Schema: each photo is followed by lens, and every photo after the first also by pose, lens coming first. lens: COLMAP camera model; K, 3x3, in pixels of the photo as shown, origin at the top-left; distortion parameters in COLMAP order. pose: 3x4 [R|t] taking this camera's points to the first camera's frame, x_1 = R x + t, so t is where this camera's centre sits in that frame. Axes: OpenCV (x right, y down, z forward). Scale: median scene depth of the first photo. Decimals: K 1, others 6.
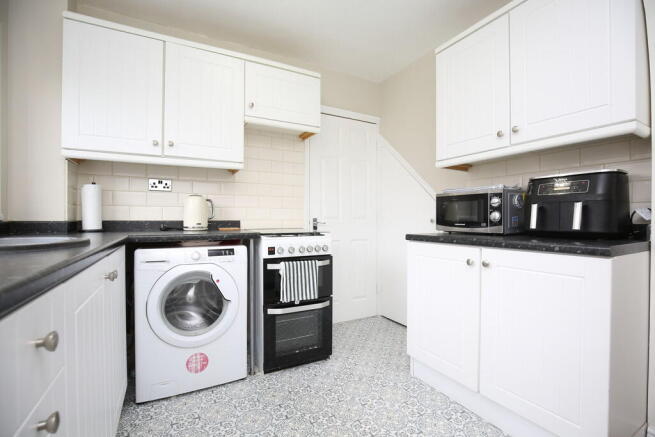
lens RADIAL K [[301.3, 0, 325.4], [0, 301.3, 219.3], [0, 0, 1]] dist [-0.019838, -0.000122]
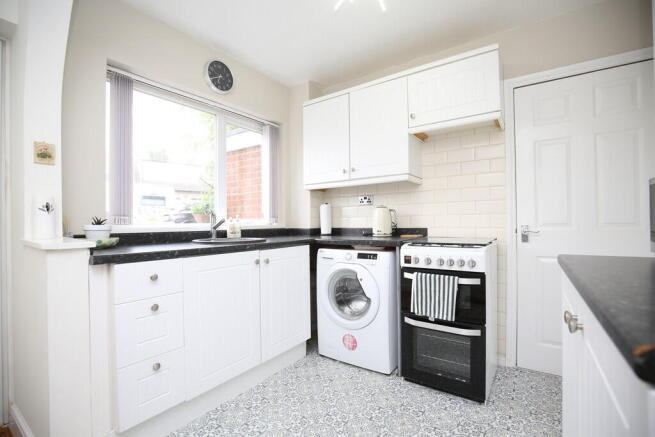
lens RADIAL K [[301.3, 0, 325.4], [0, 301.3, 219.3], [0, 0, 1]] dist [-0.019838, -0.000122]
pose [[0.447518, -0.017058, -0.894112, 0.595772], [0.008075, 0.999854, -0.015034, -0.016704], [0.894238, -0.000492, 0.447591, 0.305878]]
